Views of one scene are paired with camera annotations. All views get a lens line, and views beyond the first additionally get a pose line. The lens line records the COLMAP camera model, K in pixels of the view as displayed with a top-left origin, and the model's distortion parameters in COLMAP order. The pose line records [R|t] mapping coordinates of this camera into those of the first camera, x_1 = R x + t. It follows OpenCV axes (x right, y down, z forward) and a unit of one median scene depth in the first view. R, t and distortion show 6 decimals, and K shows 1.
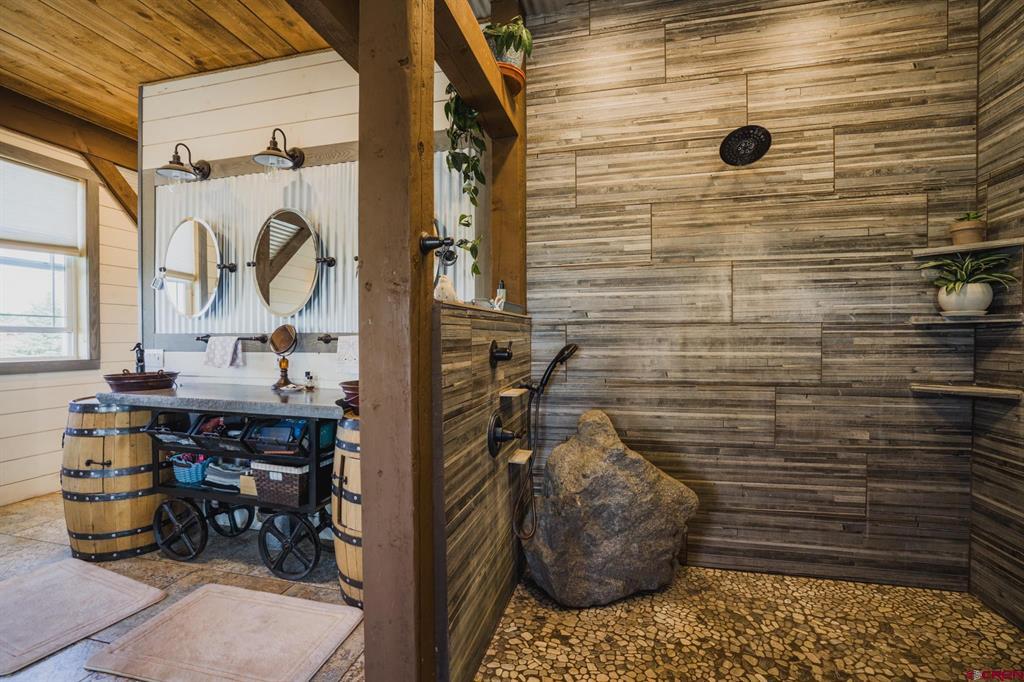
lens RADIAL K [[473.8, 0, 507.6], [0, 473.8, 337.7], [0, 0, 1]] dist [-0.042789, 0.009482]
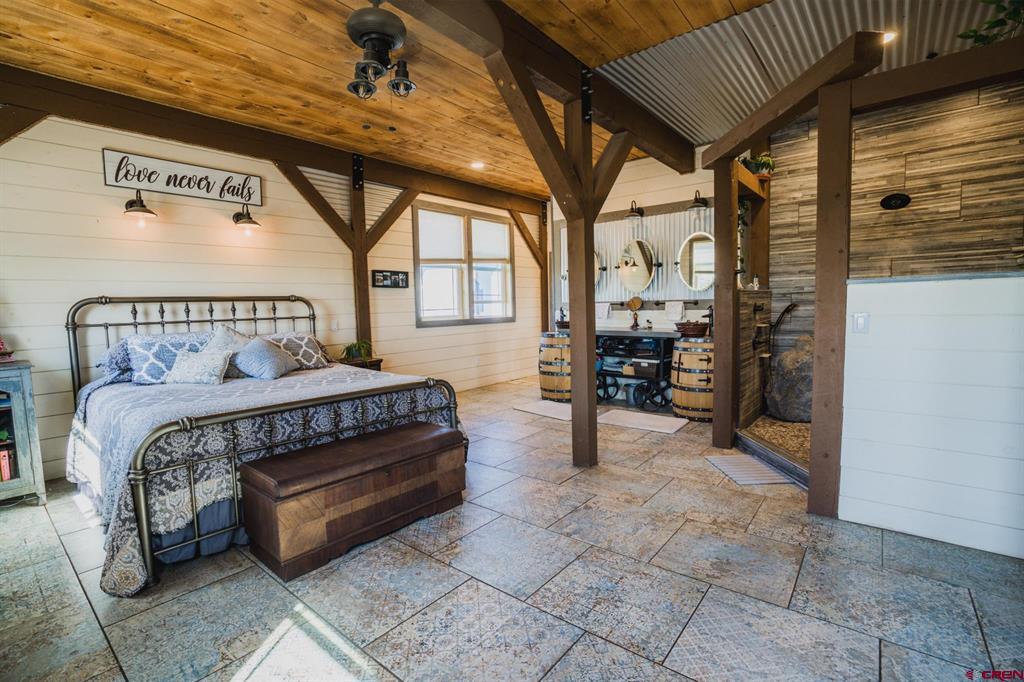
lens RADIAL K [[464.5, 0, 519.8], [0, 464.5, 341.0], [0, 0, 1]] dist [-0.022354, 0.005712]
pose [[0.907251, 0.013377, -0.420376, -0.097429], [0.022494, 0.996521, 0.080255, -0.012403], [0.419987, -0.082268, 0.903794, -1.302913]]
